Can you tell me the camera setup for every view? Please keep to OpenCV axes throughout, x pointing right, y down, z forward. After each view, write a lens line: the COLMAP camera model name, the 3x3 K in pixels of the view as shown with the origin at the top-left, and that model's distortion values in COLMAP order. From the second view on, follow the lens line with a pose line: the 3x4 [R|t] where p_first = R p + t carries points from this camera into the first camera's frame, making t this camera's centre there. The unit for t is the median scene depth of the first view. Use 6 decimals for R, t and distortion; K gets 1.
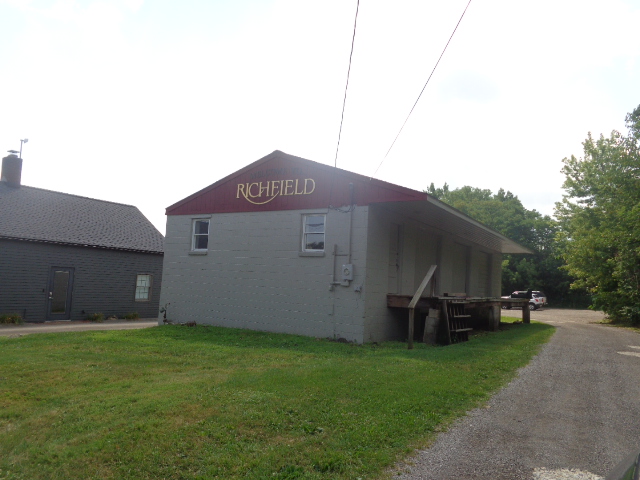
lens RADIAL K [[486.4, 0, 321.4], [0, 486.4, 239.1], [0, 0, 1]] dist [-0.002500, 0.014505]
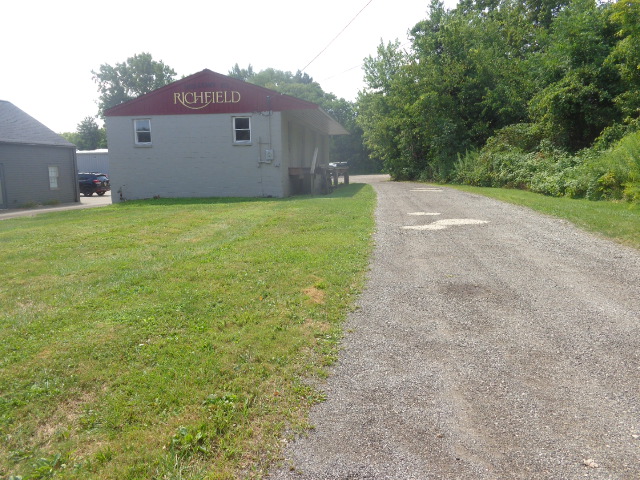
lens RADIAL K [[486.4, 0, 322.4], [0, 486.4, 242.5], [0, 0, 1]] dist [-0.002500, 0.014505]
pose [[0.910654, -0.123338, 0.394331, -0.245048], [0.020326, 0.966622, 0.255398, -0.031066], [-0.412669, -0.224564, 0.882766, -0.294533]]
